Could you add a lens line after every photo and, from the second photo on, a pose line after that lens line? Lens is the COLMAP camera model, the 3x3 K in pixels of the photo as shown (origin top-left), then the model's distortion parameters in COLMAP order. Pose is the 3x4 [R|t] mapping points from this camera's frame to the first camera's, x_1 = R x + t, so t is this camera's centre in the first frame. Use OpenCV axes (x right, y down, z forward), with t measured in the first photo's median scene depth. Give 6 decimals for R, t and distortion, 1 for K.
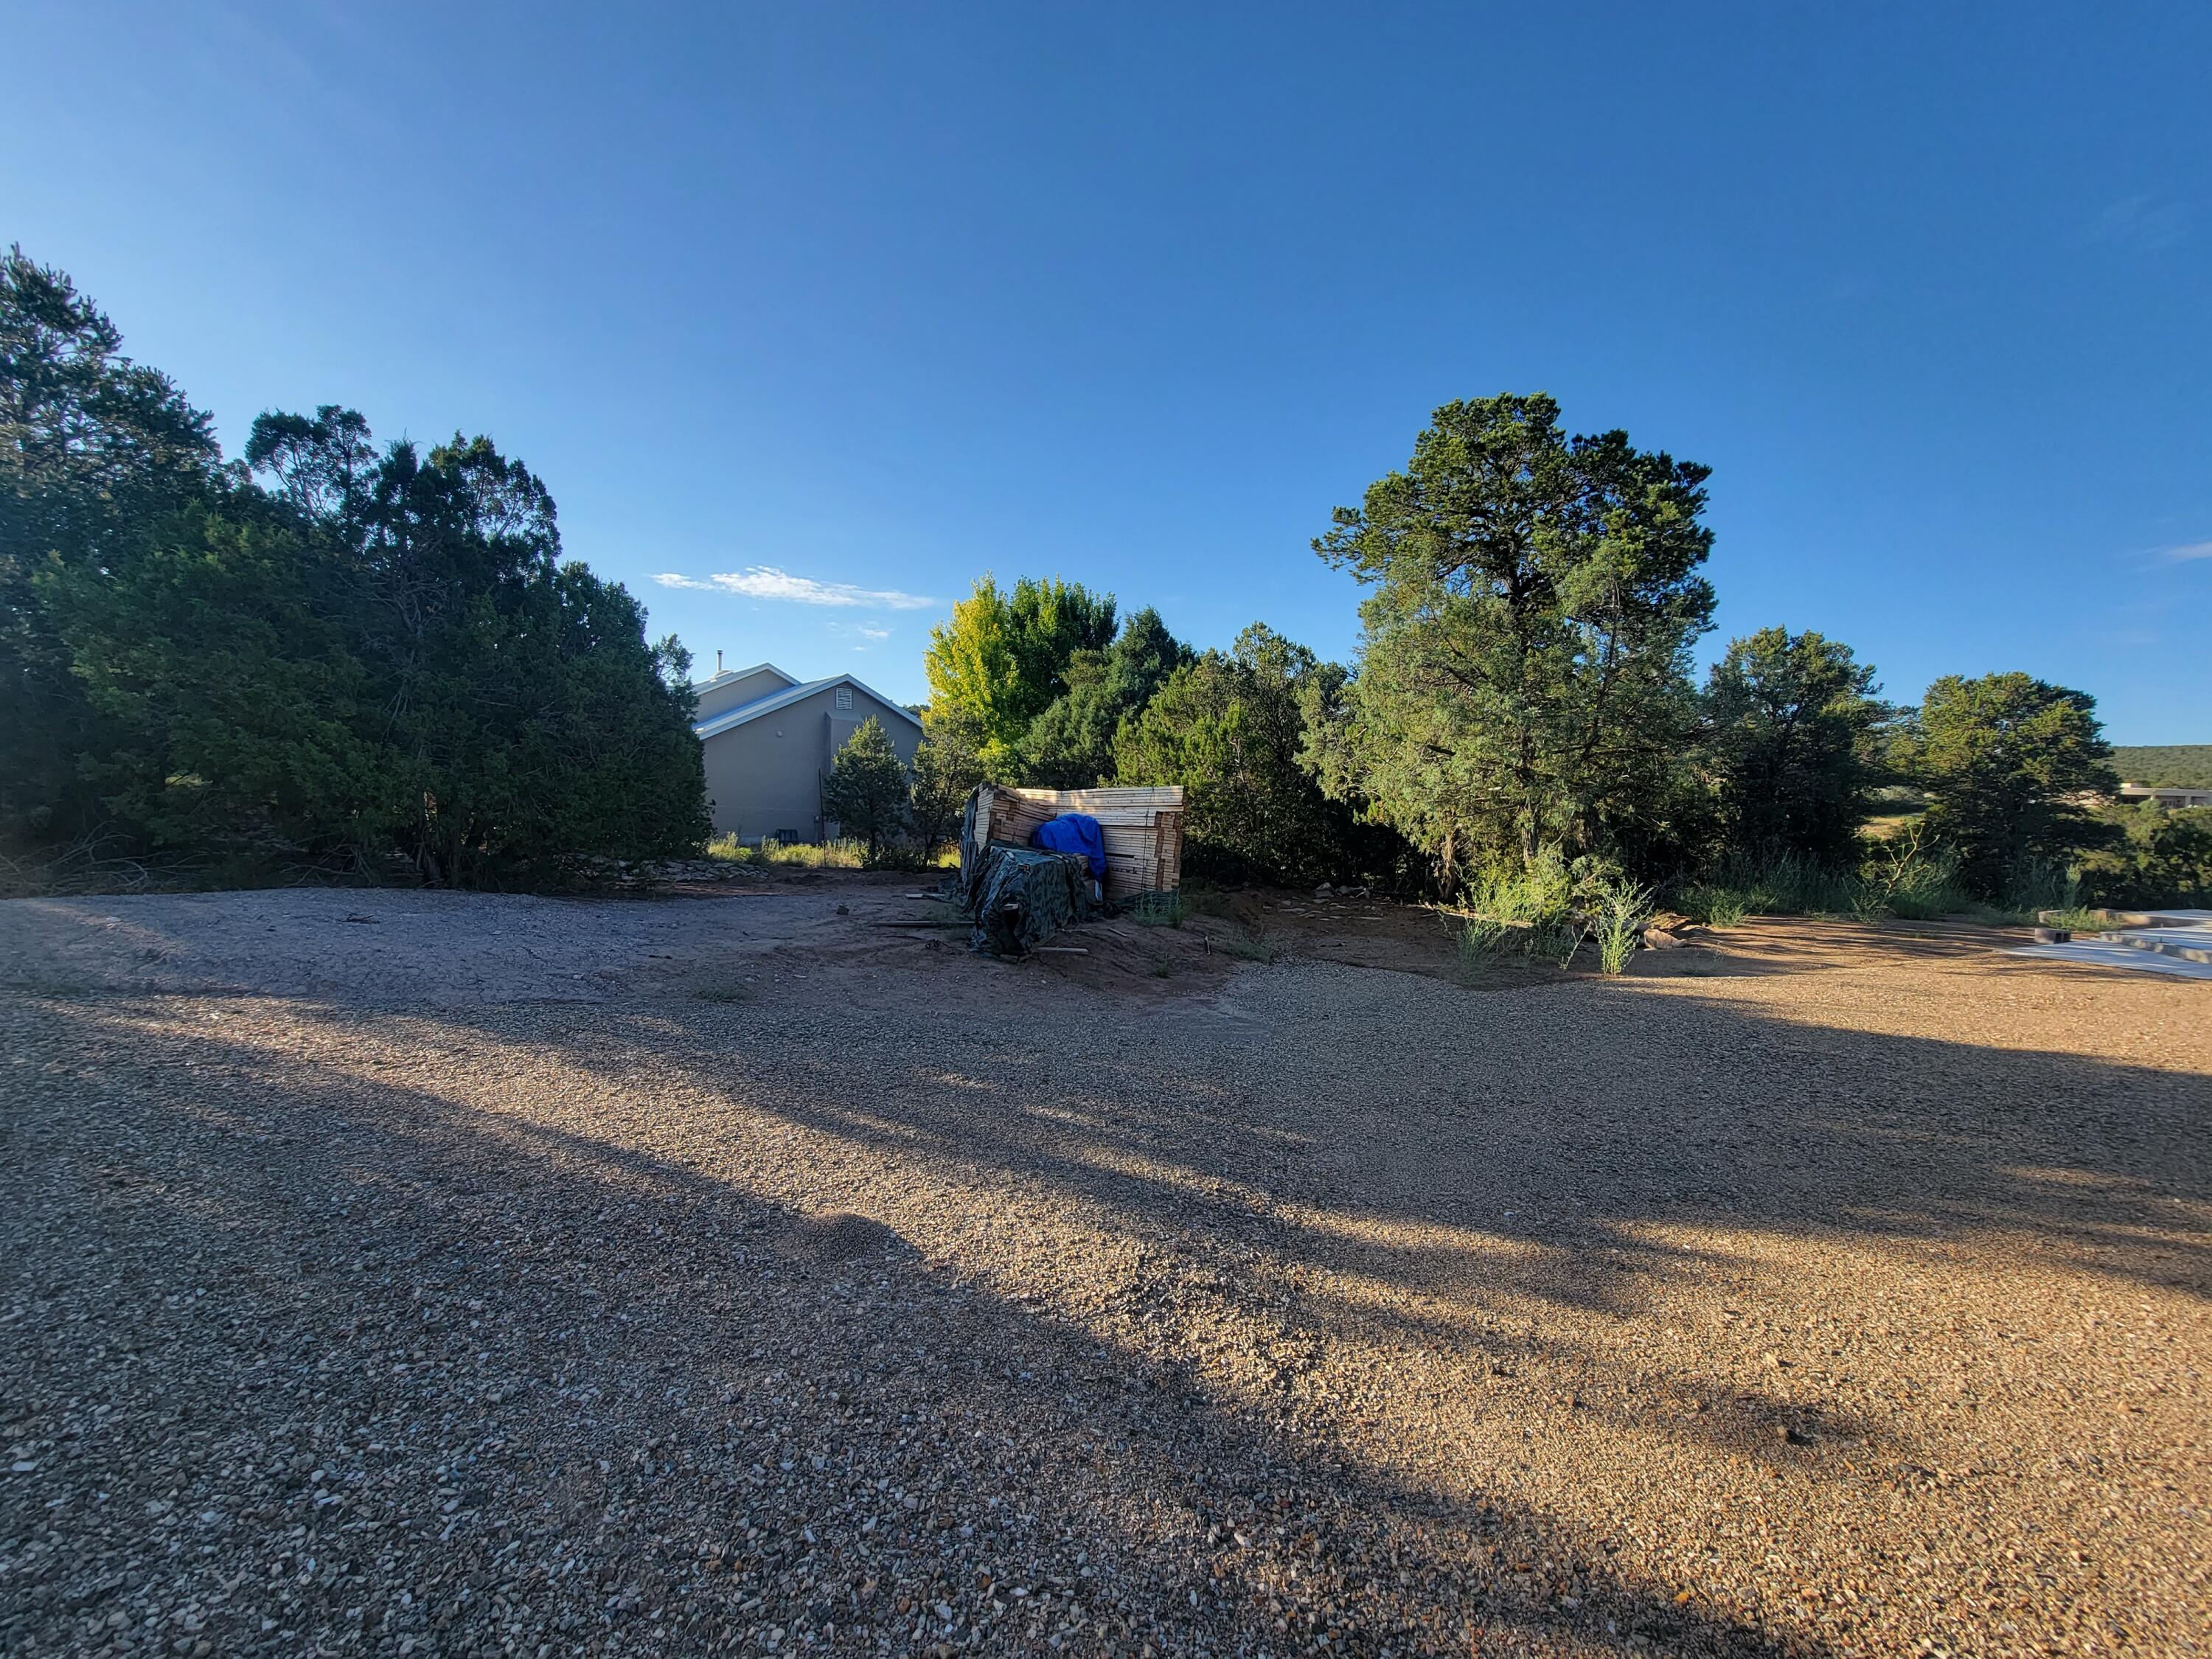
lens RADIAL K [[949.7, 0, 1108.1], [0, 949.7, 829.1], [0, 0, 1]] dist [0.000302, 0.000165]
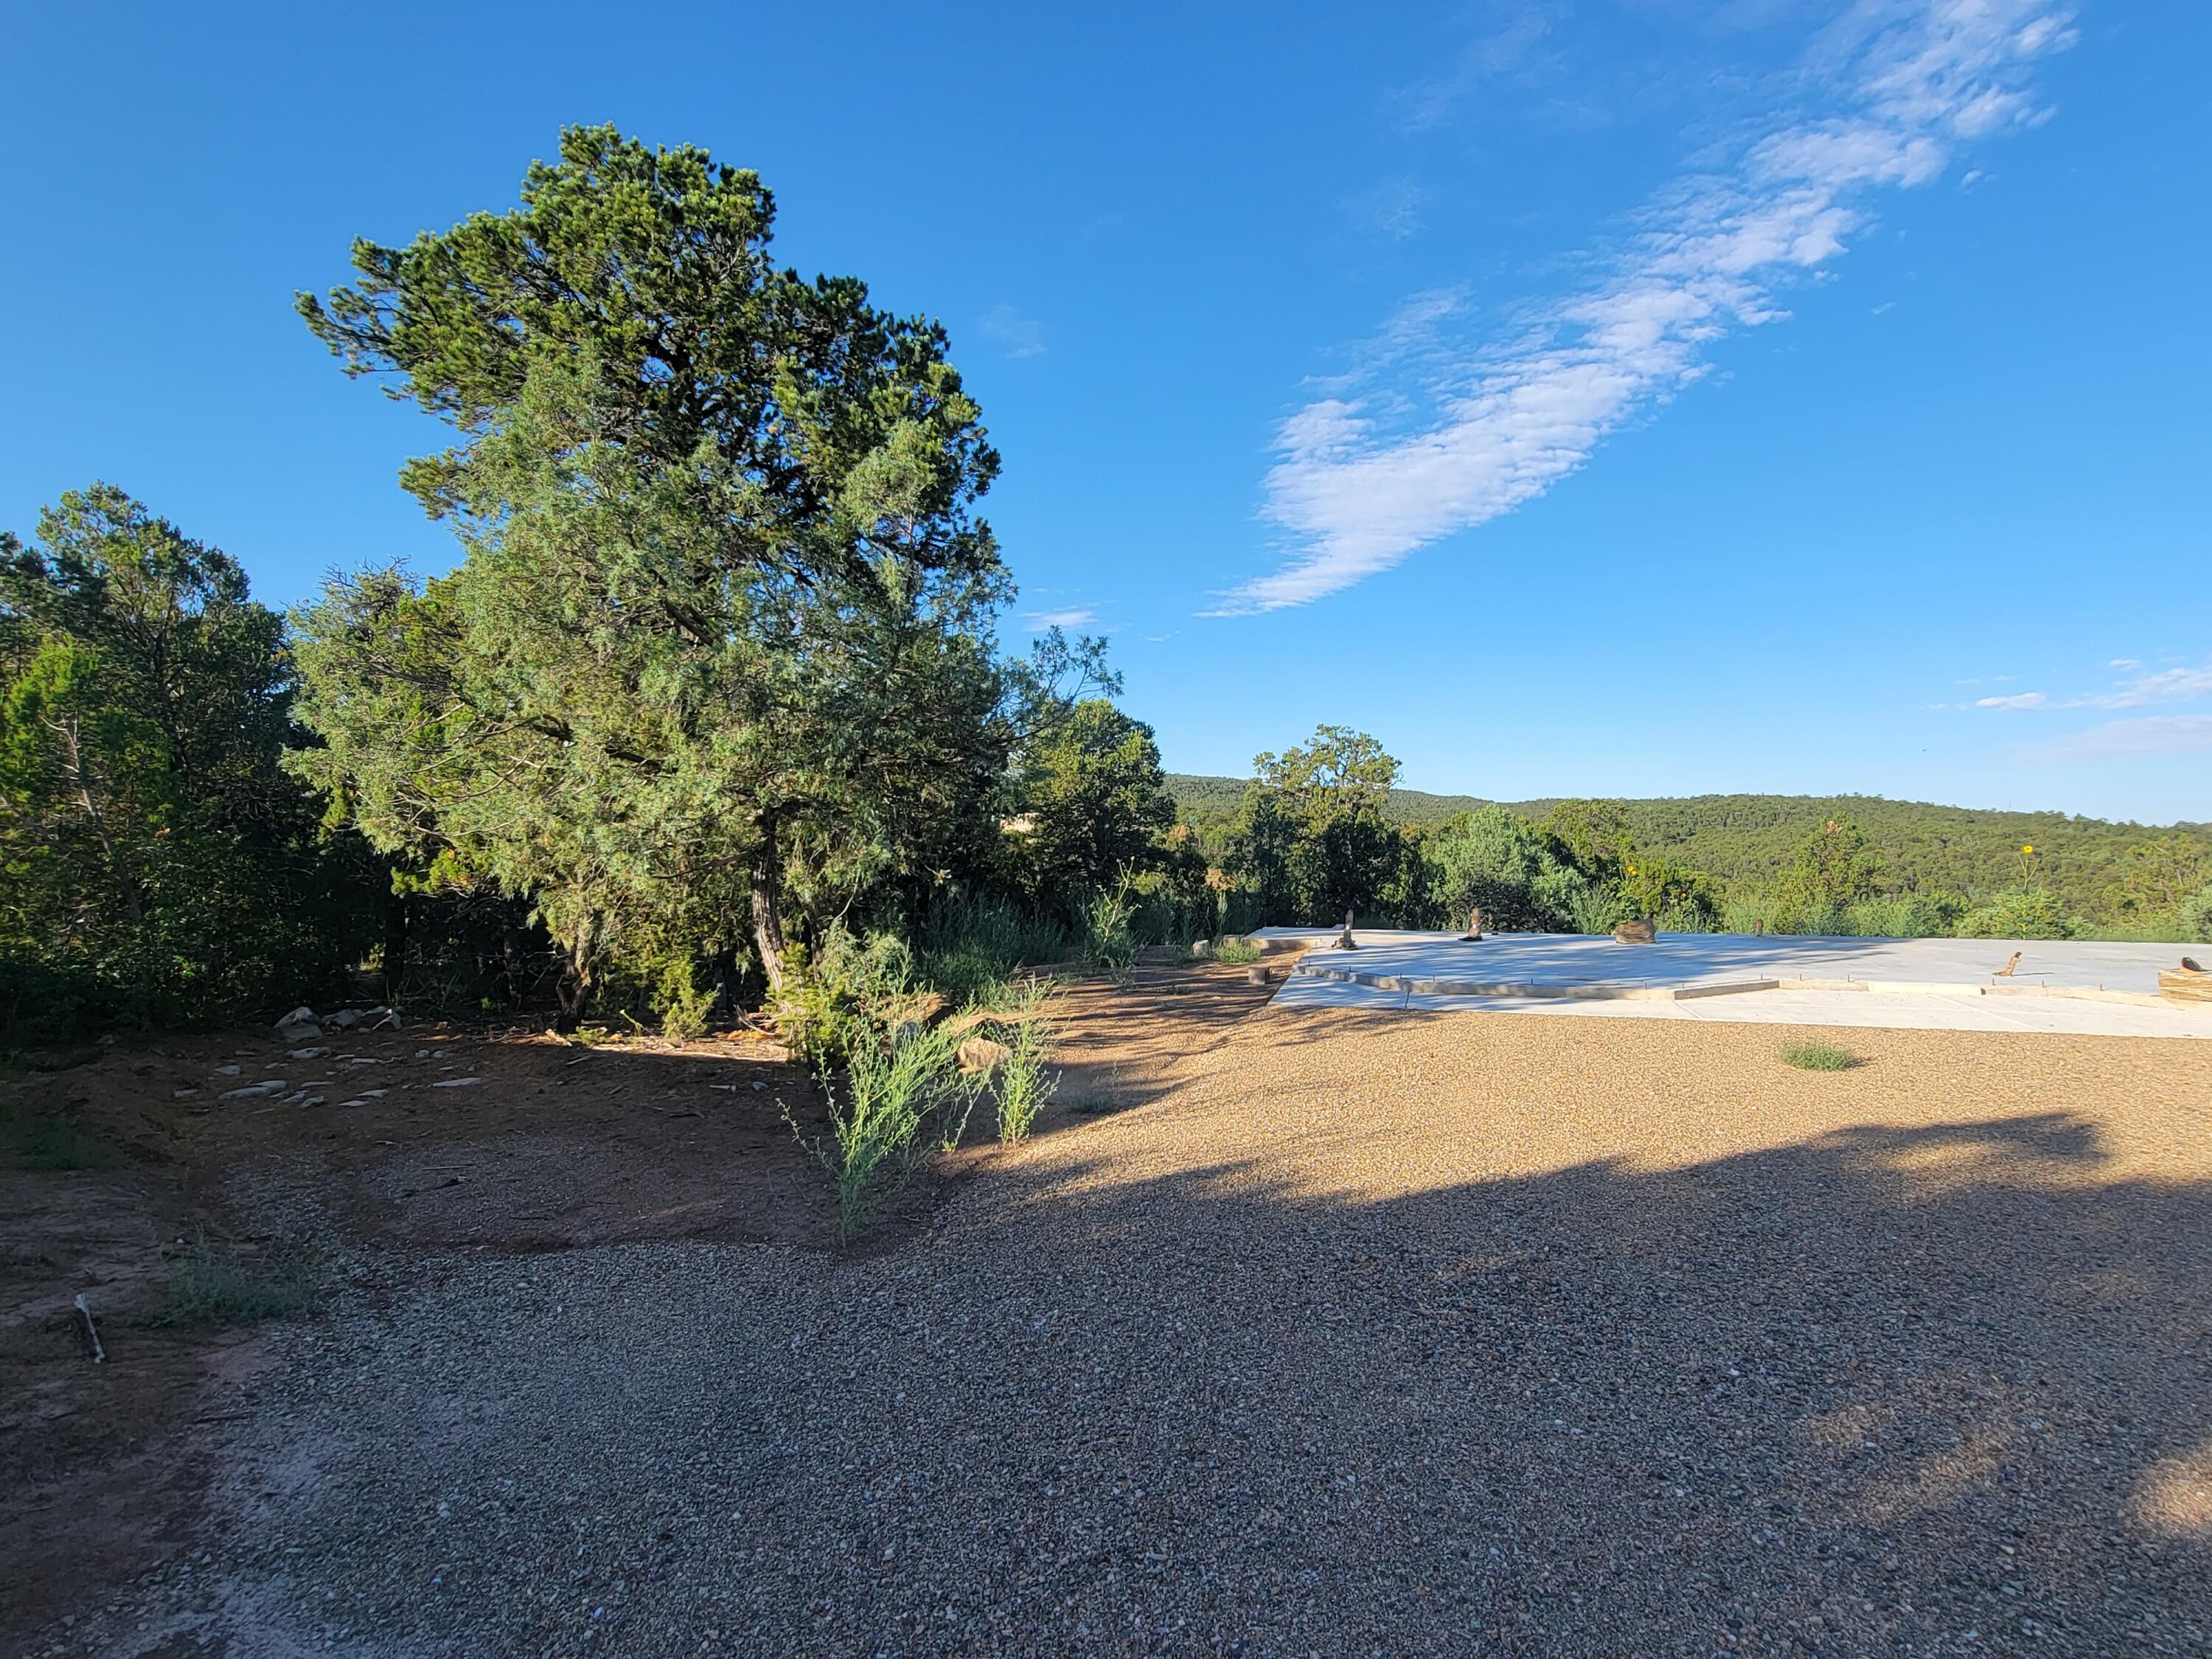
lens RADIAL K [[1158.9, 0, 1116.0], [0, 1158.9, 832.2], [0, 0, 1]] dist [0.000175, 0.000945]
pose [[0.615209, -0.017799, 0.788163, 0.006576], [0.041589, 0.999086, -0.009901, -0.015520], [-0.787266, 0.038870, 0.615387, 0.274378]]
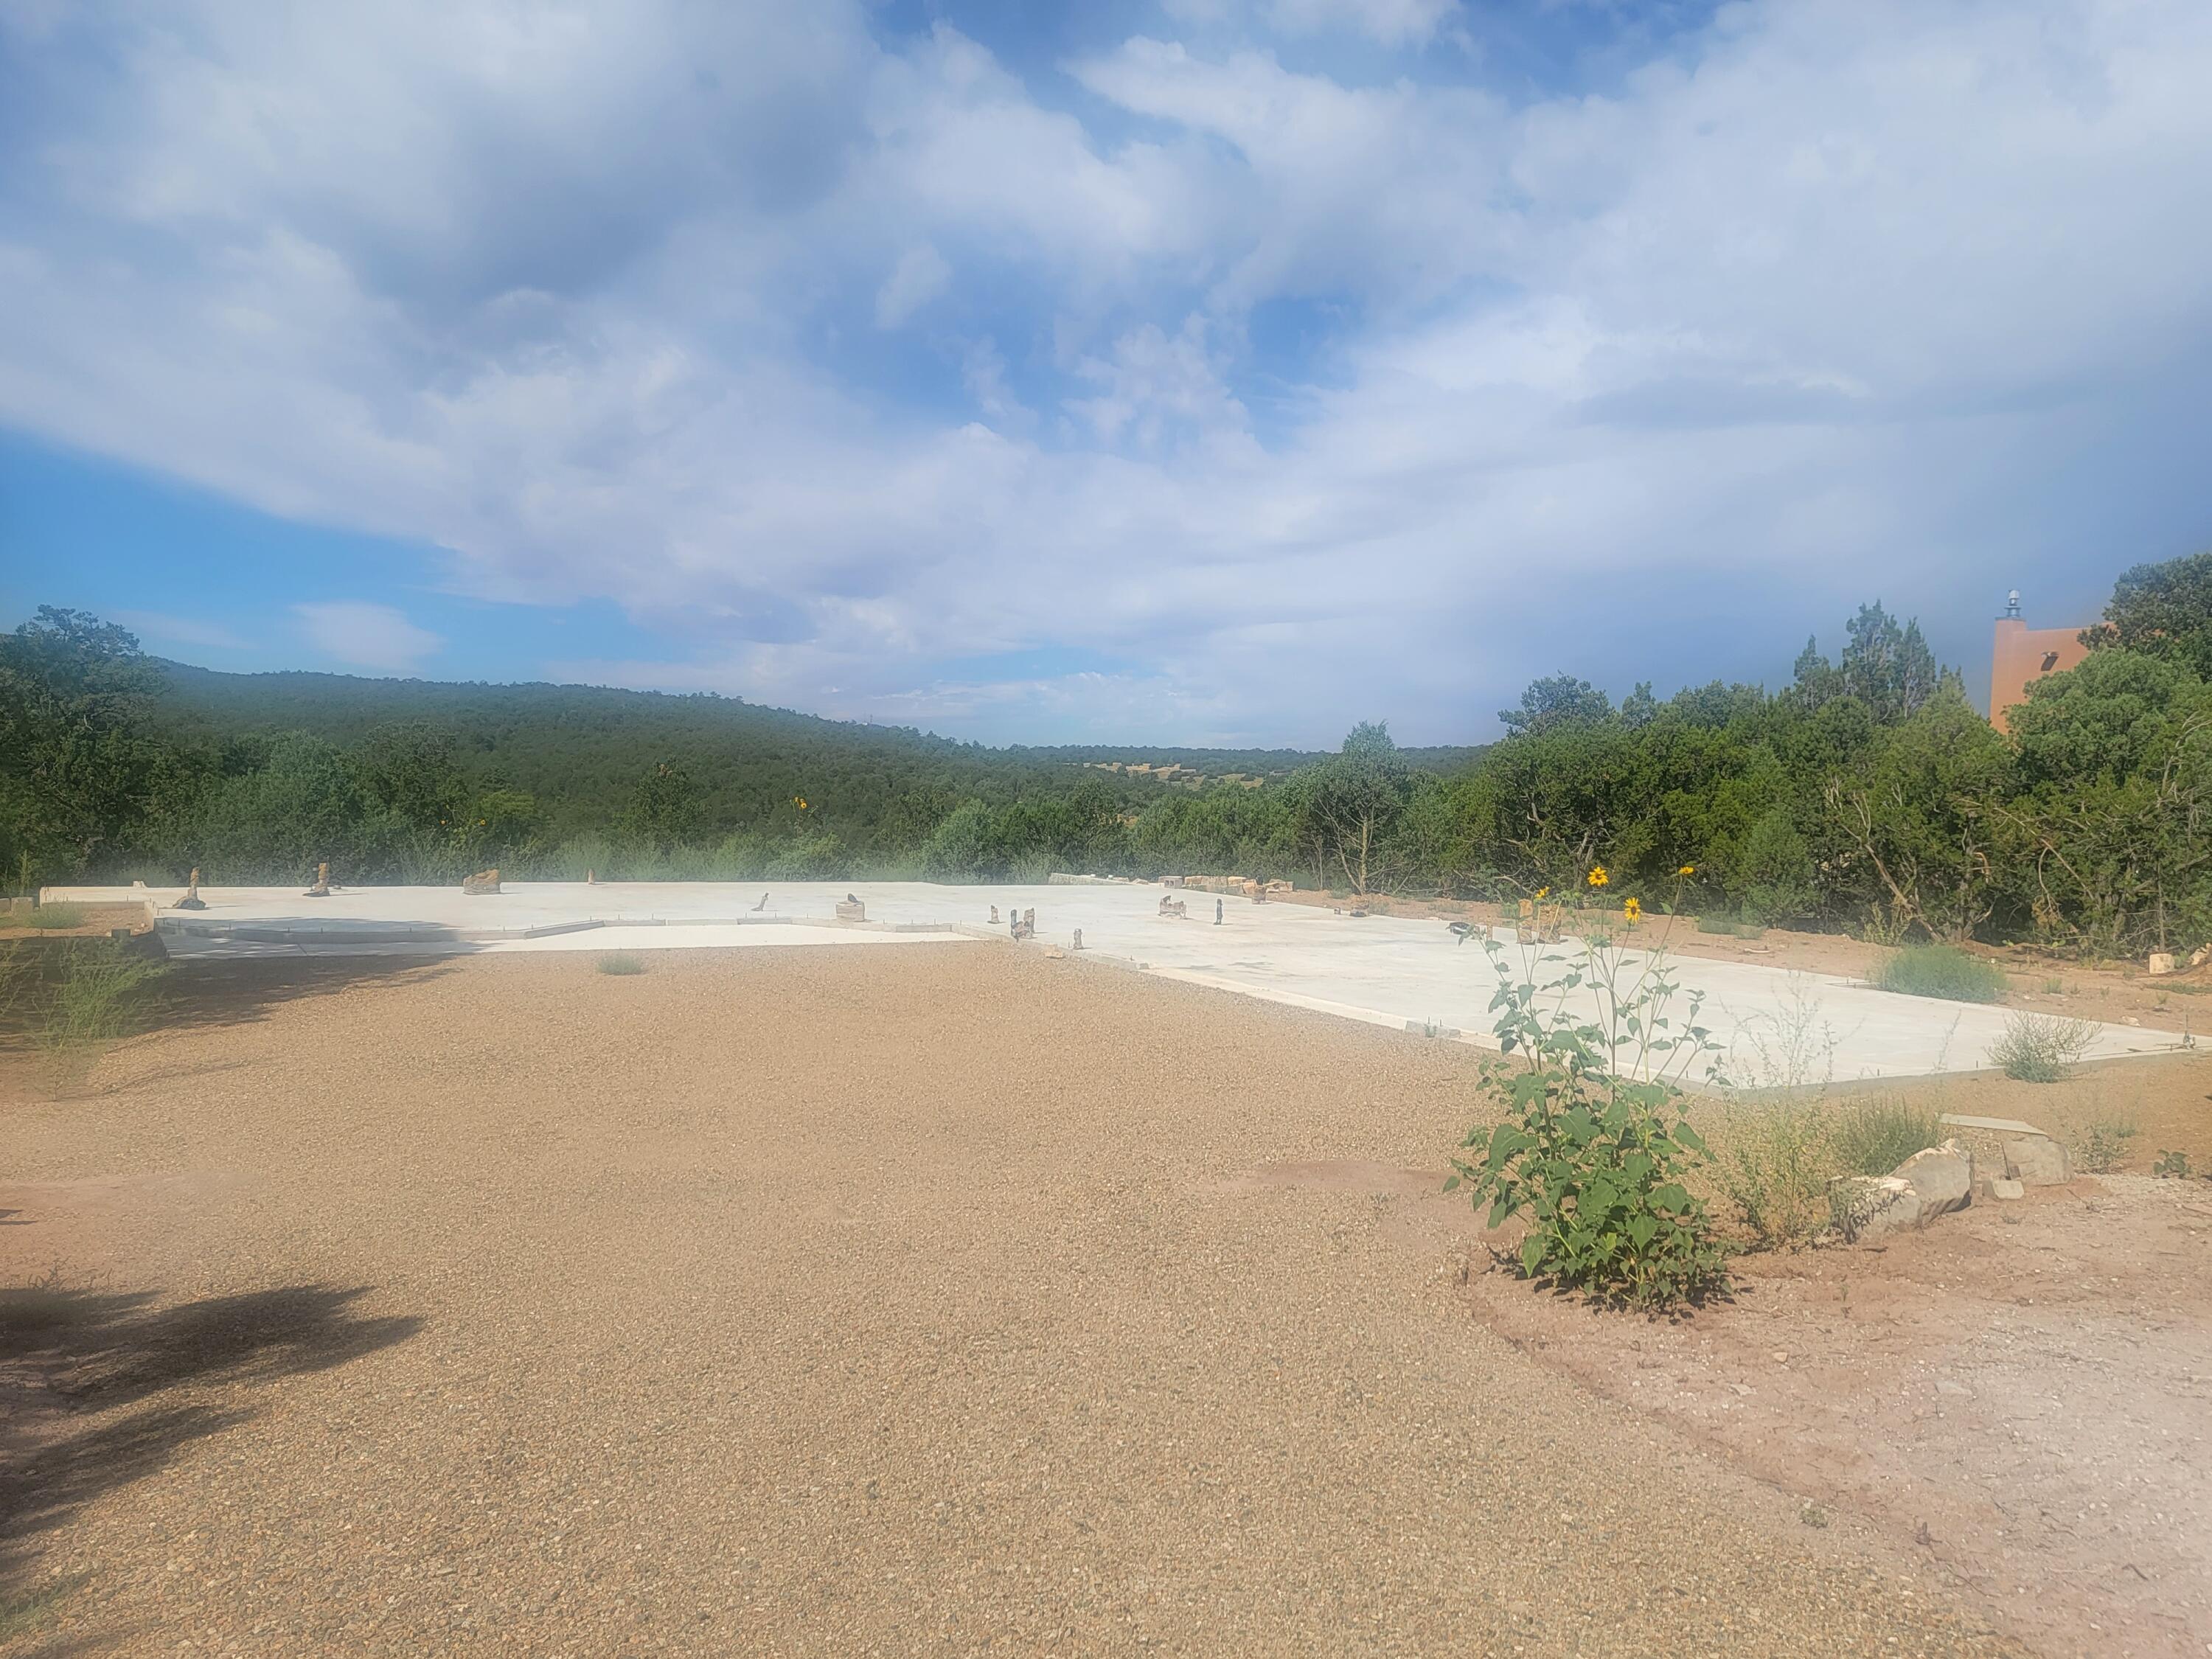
lens RADIAL K [[1695.5, 0, 1126.3], [0, 1695.5, 840.7], [0, 0, 1]] dist [0.090420, -0.107439]
pose [[-0.141502, -0.071736, 0.987335, -0.624267], [-0.008040, 0.997421, 0.071316, -0.083026], [-0.989905, 0.002153, -0.141714, 0.167152]]
